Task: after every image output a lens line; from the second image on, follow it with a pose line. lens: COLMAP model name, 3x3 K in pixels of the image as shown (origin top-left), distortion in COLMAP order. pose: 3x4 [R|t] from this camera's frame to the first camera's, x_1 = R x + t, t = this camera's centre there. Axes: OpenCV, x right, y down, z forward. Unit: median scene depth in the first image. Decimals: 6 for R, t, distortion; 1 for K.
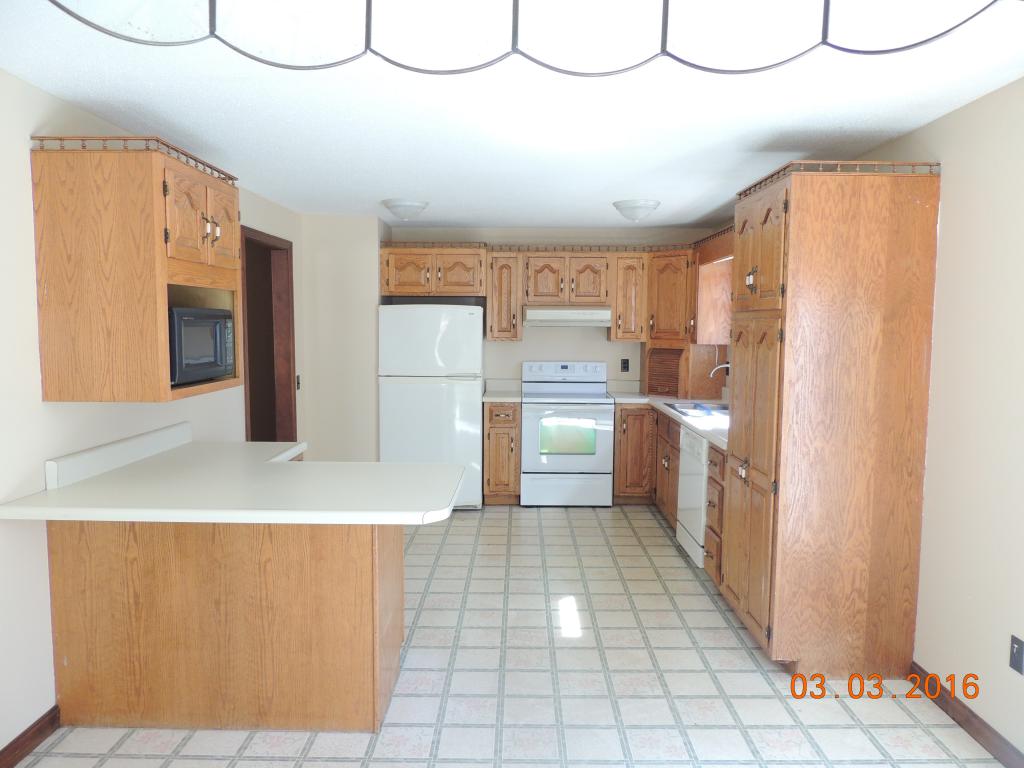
lens RADIAL K [[738.1, 0, 512.0], [0, 738.1, 384.0], [0, 0, 1]] dist [-0.022737, -0.000287]
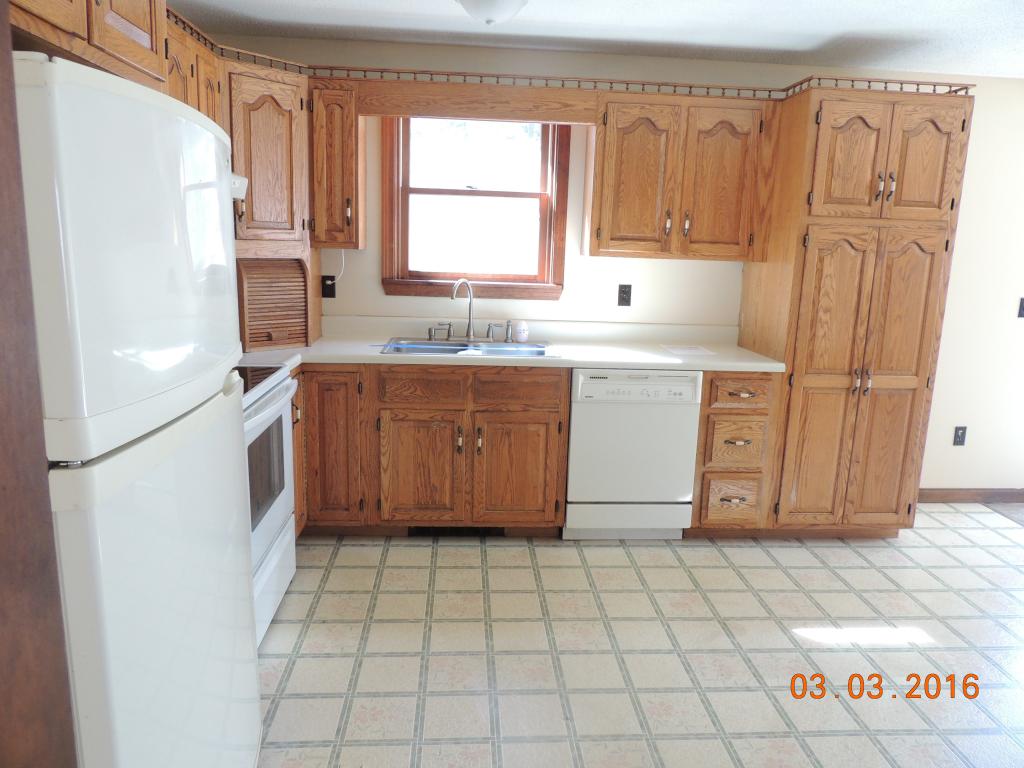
lens RADIAL K [[721.0, 0, 512.0], [0, 721.0, 384.0], [0, 0, 1]] dist [-0.008886, -0.002354]
pose [[-0.077046, -0.205441, 0.975632, -0.556635], [0.049996, 0.976514, 0.209575, -0.104222], [-0.995773, 0.064925, -0.064965, 1.397542]]
